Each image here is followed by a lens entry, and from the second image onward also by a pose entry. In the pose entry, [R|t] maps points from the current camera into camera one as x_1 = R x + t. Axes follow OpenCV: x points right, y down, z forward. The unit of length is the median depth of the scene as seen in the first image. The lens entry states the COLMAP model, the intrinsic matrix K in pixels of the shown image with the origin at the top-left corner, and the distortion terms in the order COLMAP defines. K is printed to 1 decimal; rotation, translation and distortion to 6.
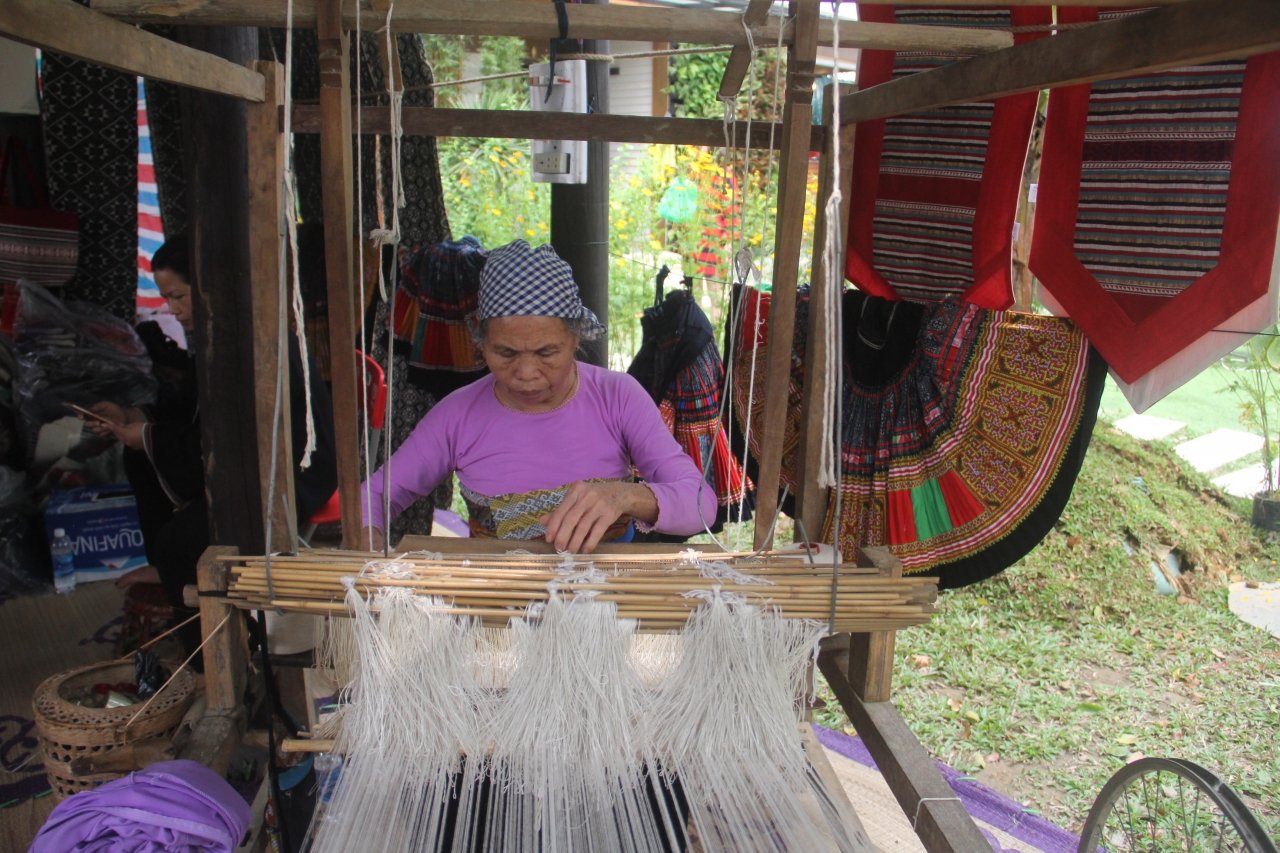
lens RADIAL K [[1186.9, 0, 631.3], [0, 1186.9, 435.5], [0, 0, 1]] dist [-0.015138, 0.000000]
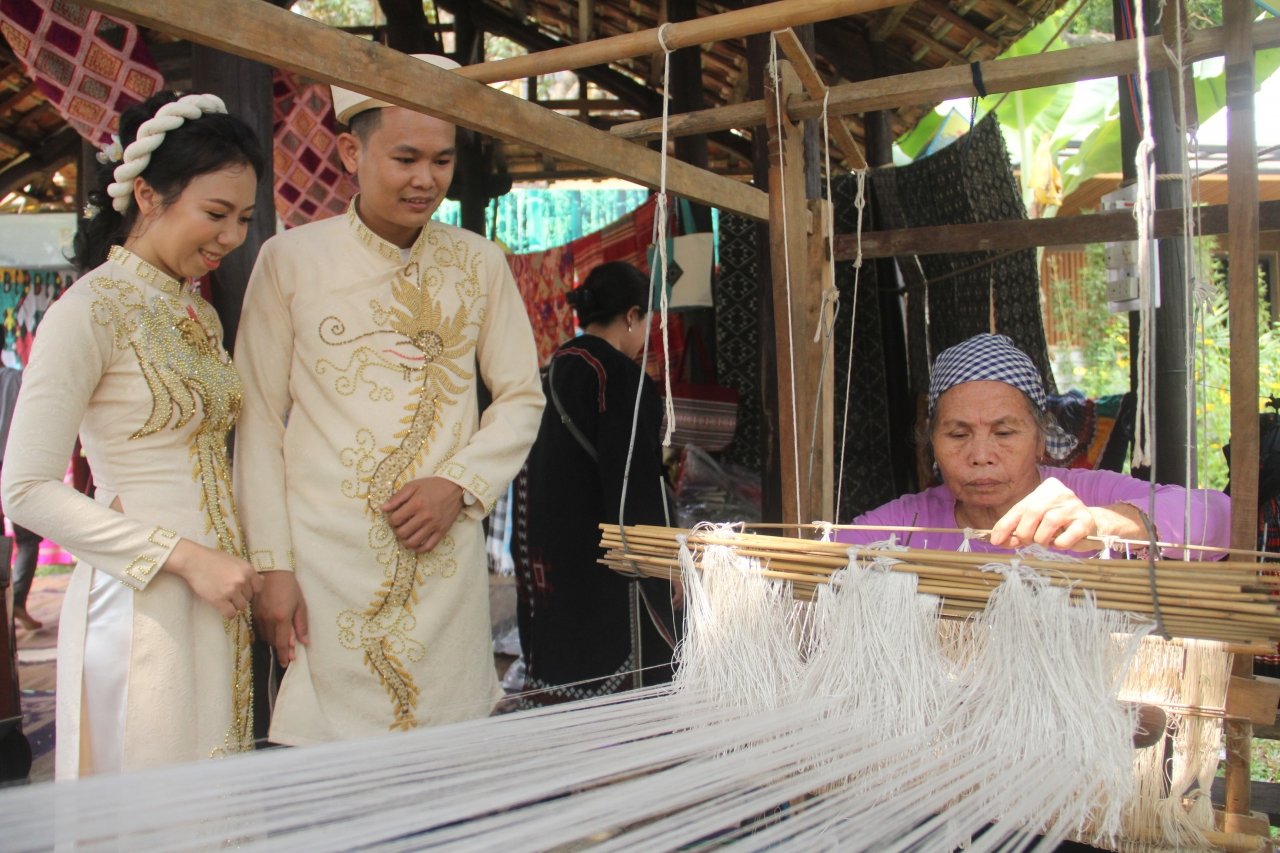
lens RADIAL K [[1186.9, 0, 639.1], [0, 1186.9, 416.7], [0, 0, 1]] dist [-0.015138, 0.000000]
pose [[0.837574, -0.019268, -0.545983, 0.331479], [-0.091451, 0.980332, -0.174888, 0.201181], [0.538615, 0.196413, 0.819339, 0.029987]]
